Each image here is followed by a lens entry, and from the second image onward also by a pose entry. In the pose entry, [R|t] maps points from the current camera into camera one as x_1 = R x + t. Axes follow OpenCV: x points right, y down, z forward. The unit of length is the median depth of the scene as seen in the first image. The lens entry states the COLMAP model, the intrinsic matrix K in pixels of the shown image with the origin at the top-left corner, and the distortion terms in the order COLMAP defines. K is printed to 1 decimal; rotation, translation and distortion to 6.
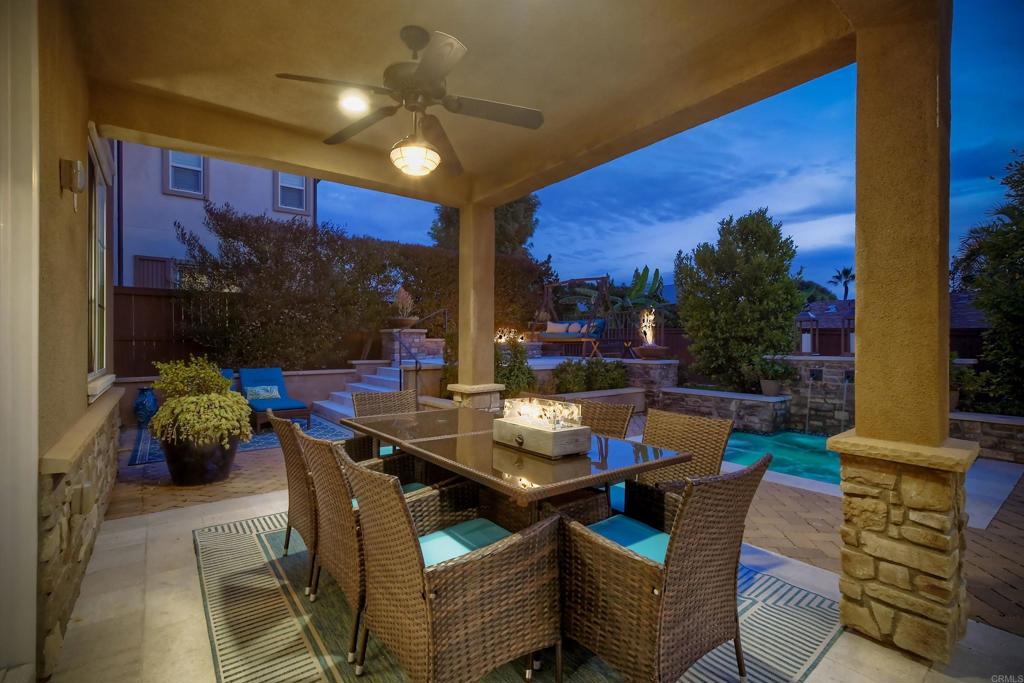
lens RADIAL K [[456.1, 0, 510.2], [0, 456.1, 343.0], [0, 0, 1]] dist [0.004014, 0.000029]
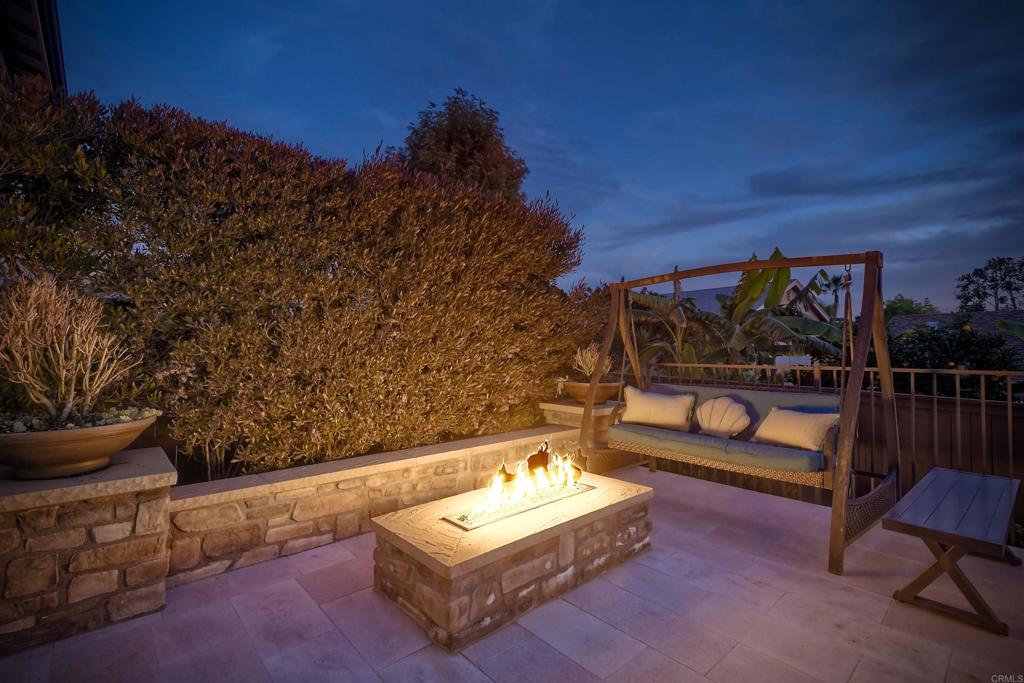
lens RADIAL K [[456.1, 0, 512.8], [0, 456.1, 341.6], [0, 0, 1]] dist [0.004014, 0.000029]
pose [[0.996395, 0.005730, 0.084646, -0.032477], [-0.004798, 0.999926, -0.011207, -0.074638], [-0.084703, 0.010761, 0.996348, 0.627946]]
